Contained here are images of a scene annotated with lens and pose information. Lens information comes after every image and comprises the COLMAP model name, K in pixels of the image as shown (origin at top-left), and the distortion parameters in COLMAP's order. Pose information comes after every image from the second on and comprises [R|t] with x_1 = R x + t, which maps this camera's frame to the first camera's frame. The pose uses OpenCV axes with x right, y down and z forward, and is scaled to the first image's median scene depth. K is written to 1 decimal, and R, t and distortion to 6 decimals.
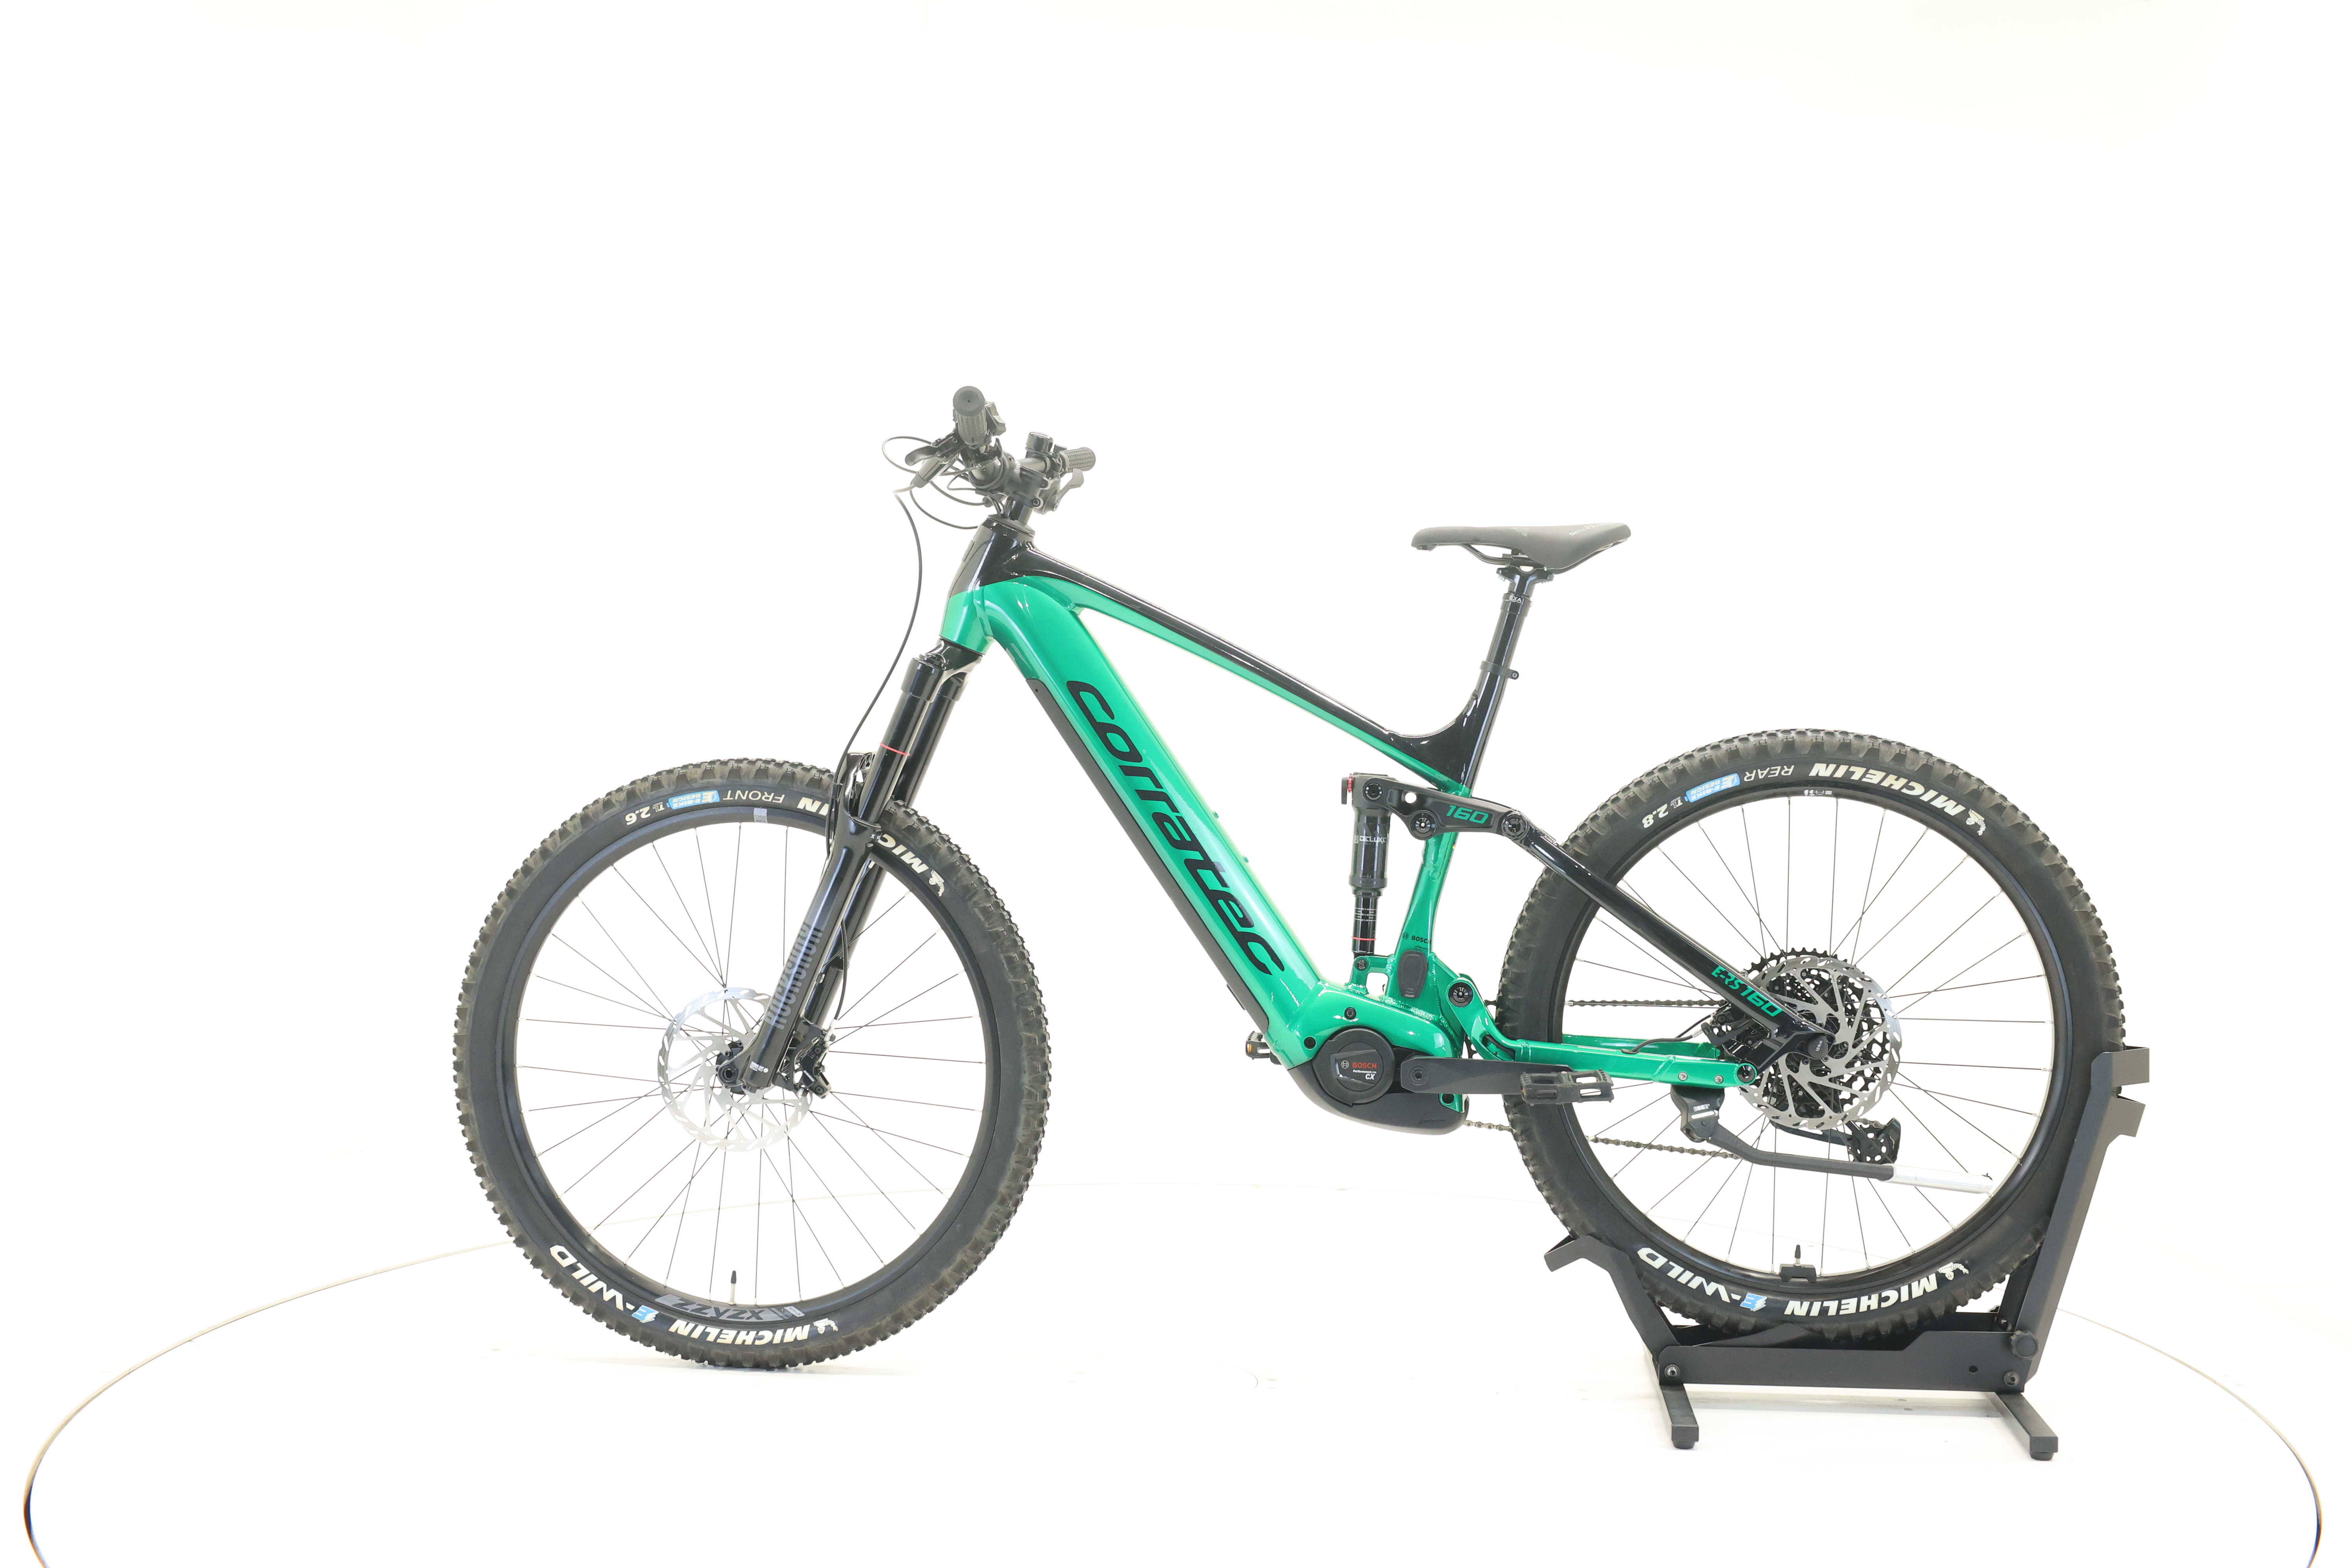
lens RADIAL K [[2475.2, 0, 1218.3], [0, 2475.2, 786.8], [0, 0, 1]] dist [0.003129, 0.011462]
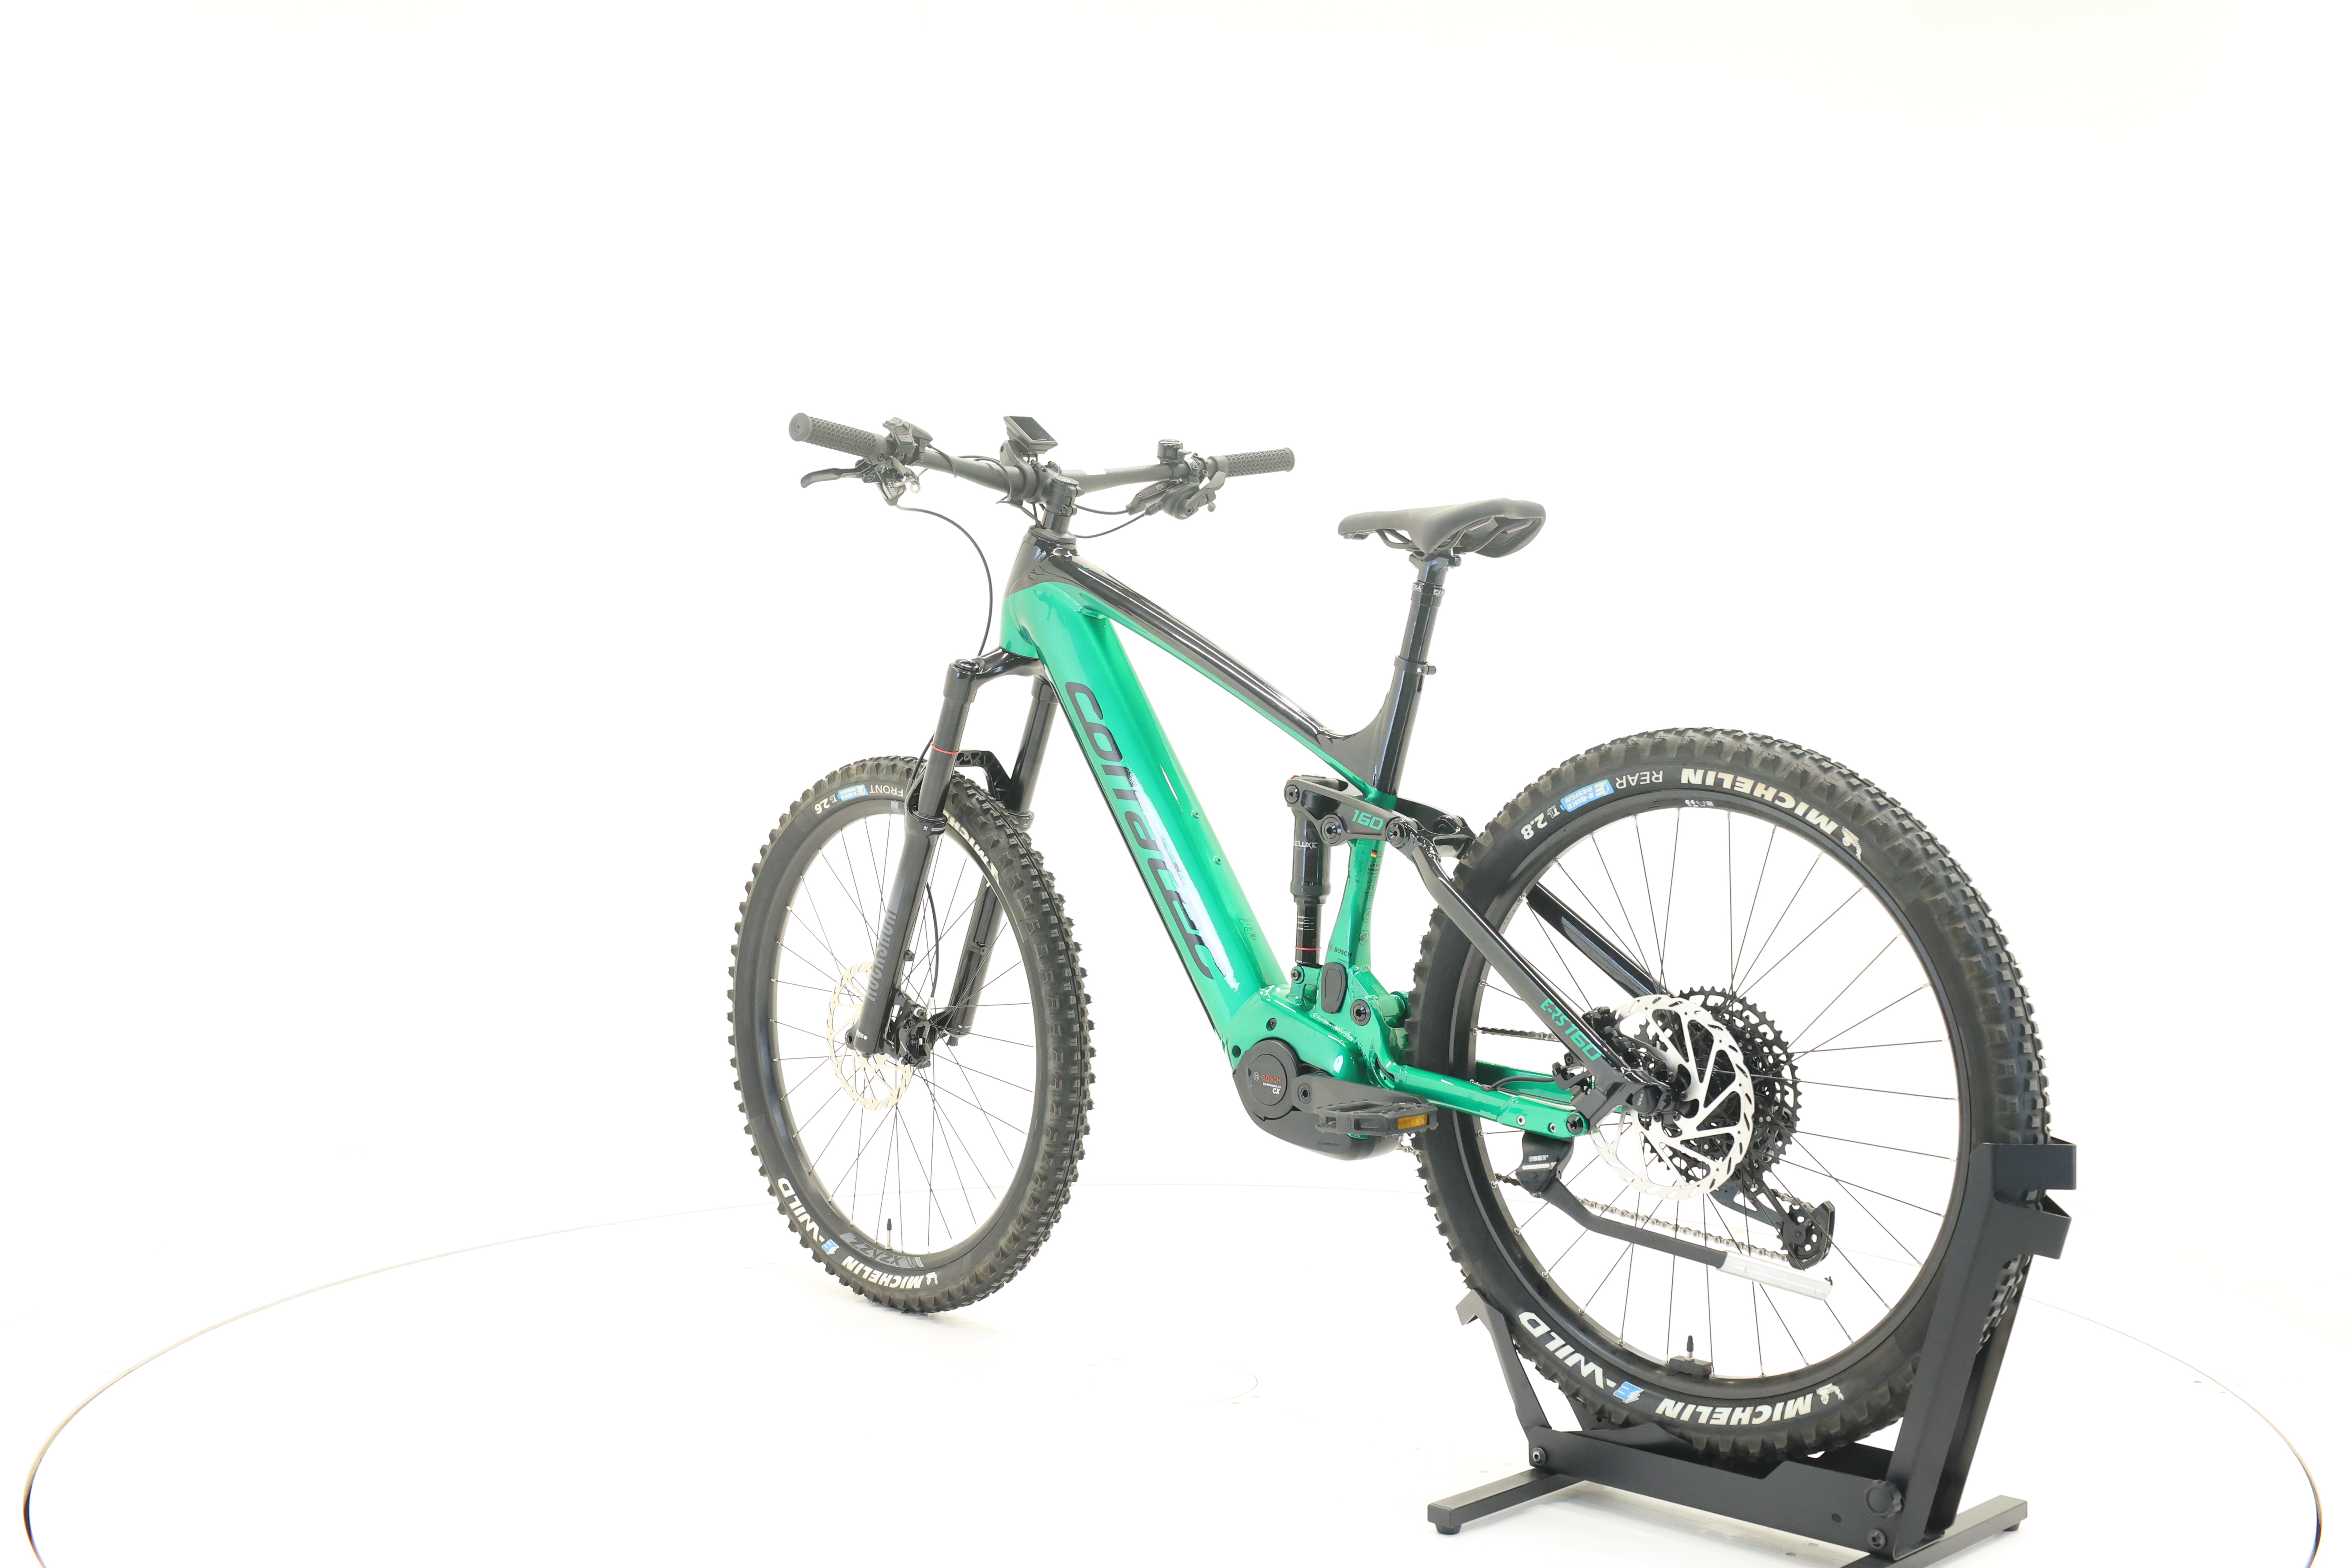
lens RADIAL K [[2475.2, 0, 1218.3], [0, 2475.2, 786.8], [0, 0, 1]] dist [0.003129, 0.011462]
pose [[0.780049, 0.012753, -0.625588, 0.631951], [-0.015542, 0.999879, 0.001004, -0.001404], [0.625525, 0.008940, 0.780153, 0.233719]]
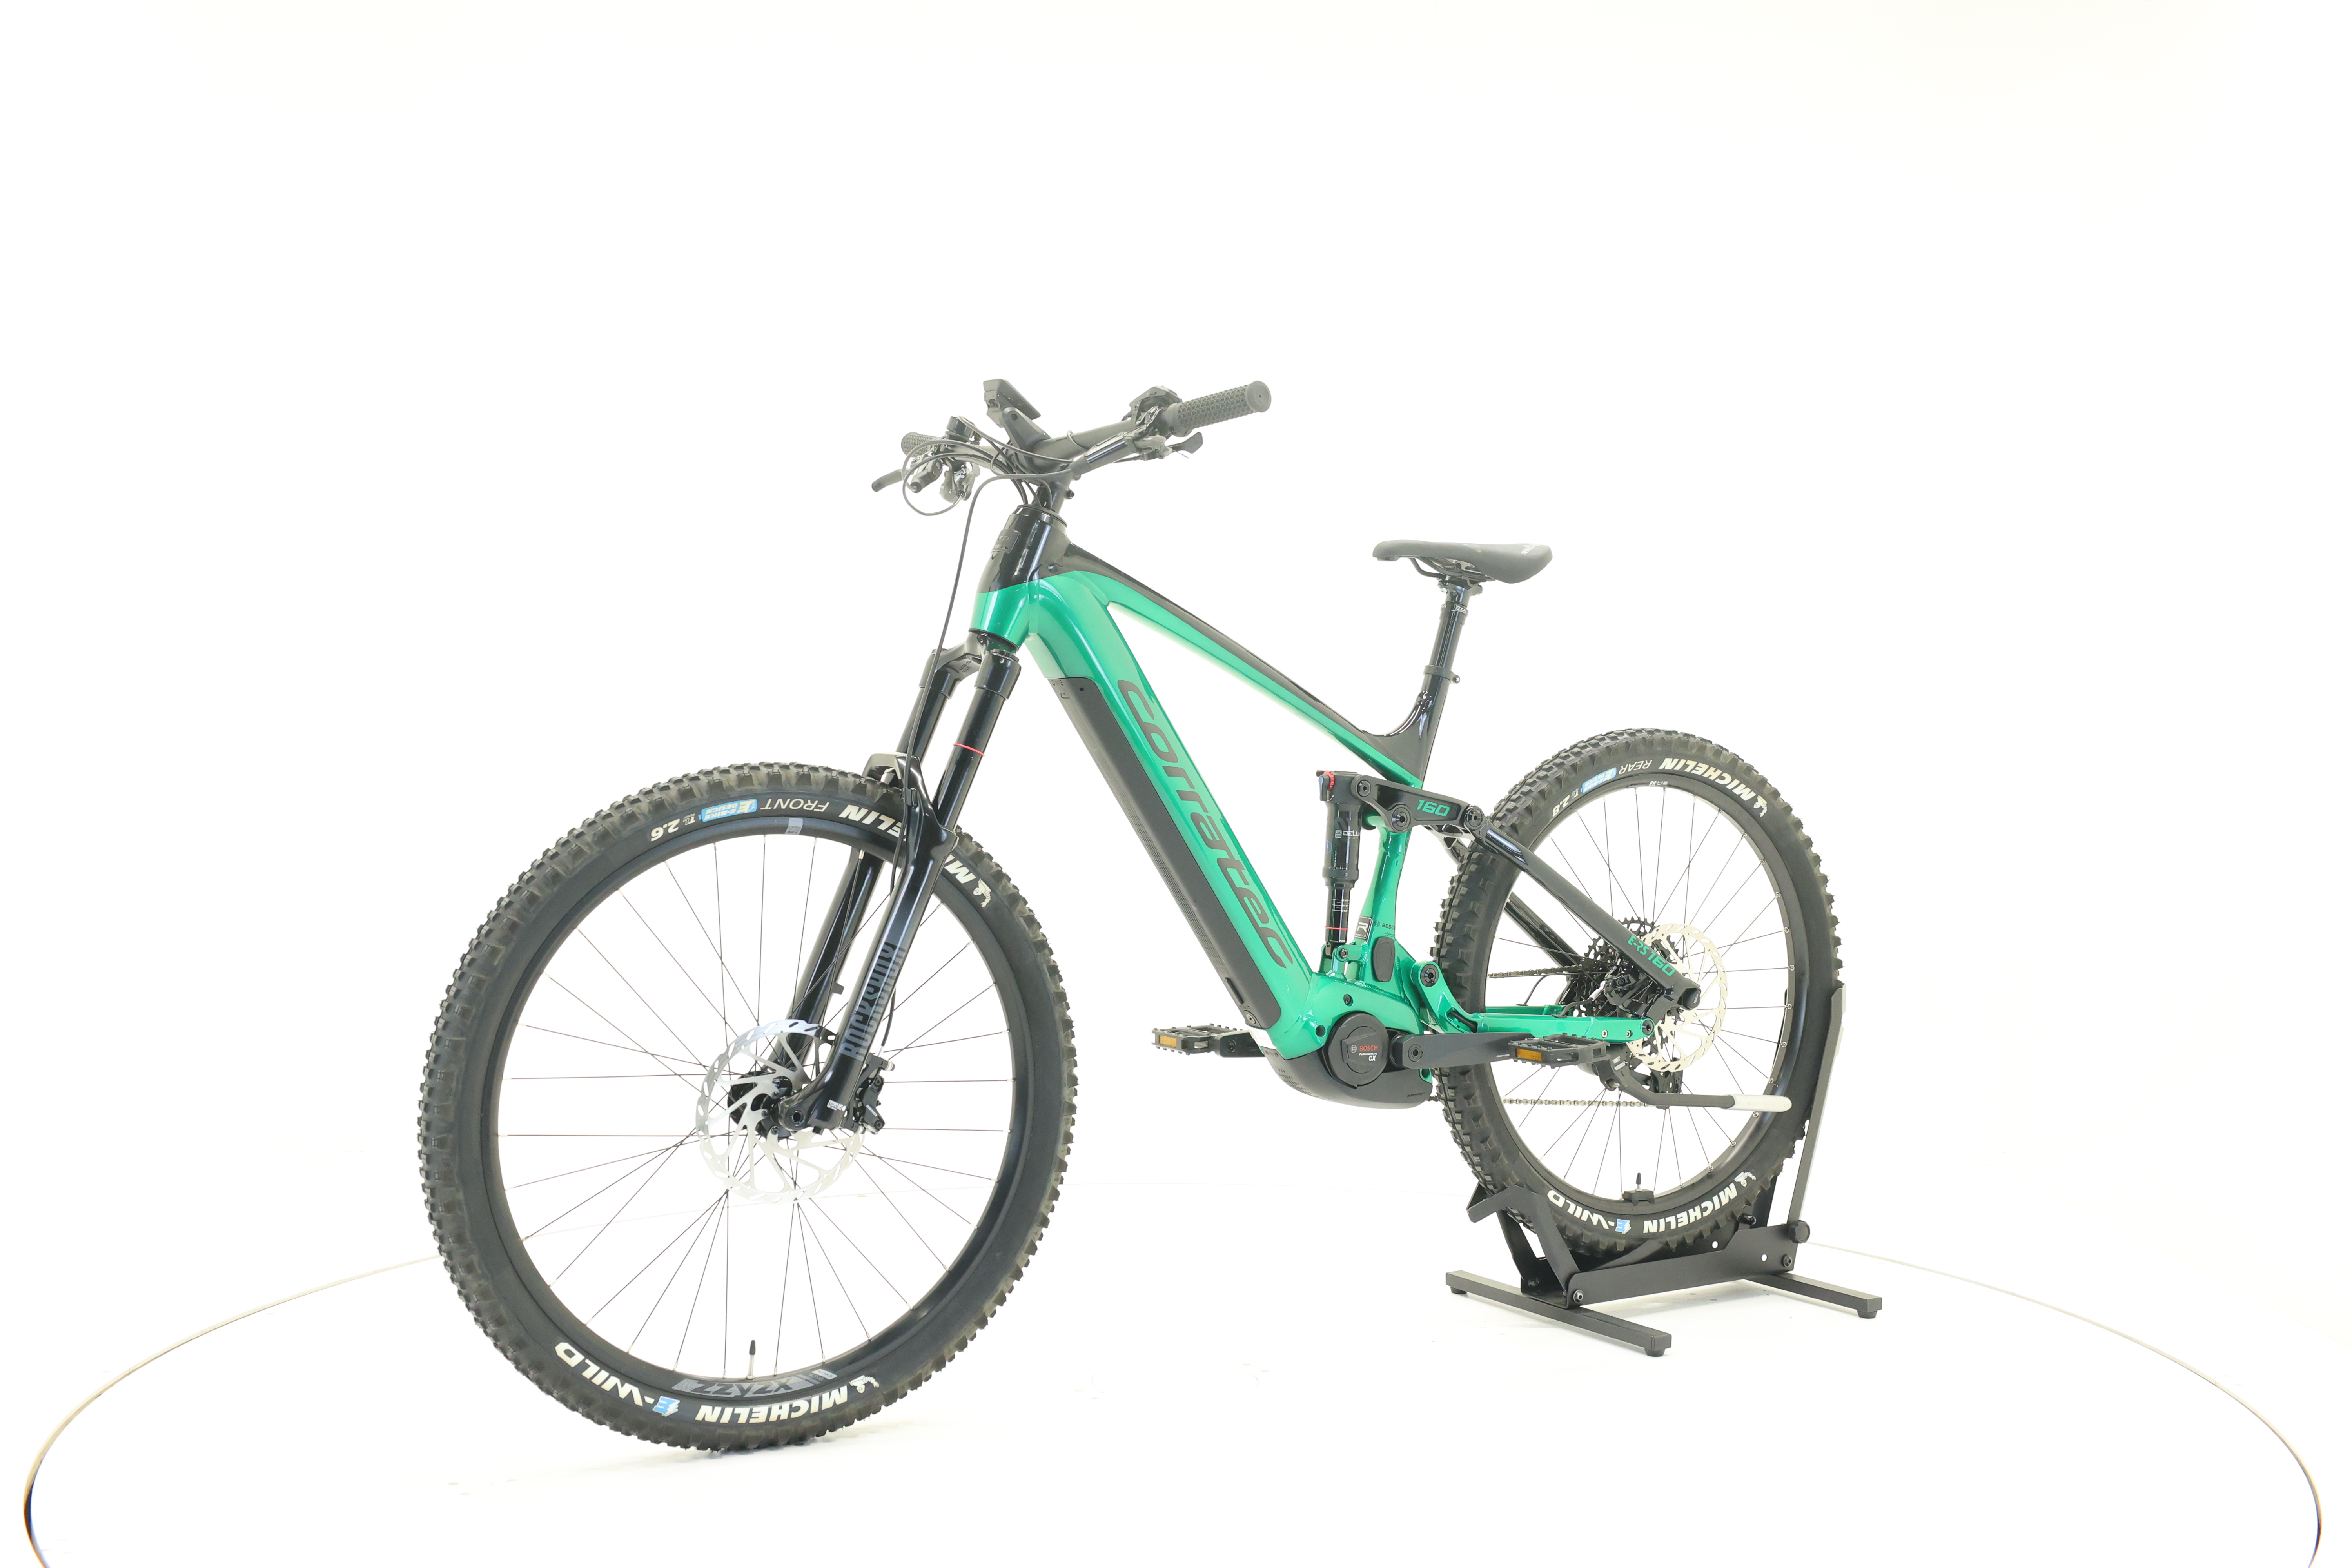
lens RADIAL K [[2475.2, 0, 1218.3], [0, 2475.2, 786.8], [0, 0, 1]] dist [0.003129, 0.011462]
pose [[0.787045, -0.015505, 0.616700, -0.629695], [0.012775, 0.999879, 0.008834, -0.008729], [-0.616763, 0.000926, 0.787148, 0.206291]]
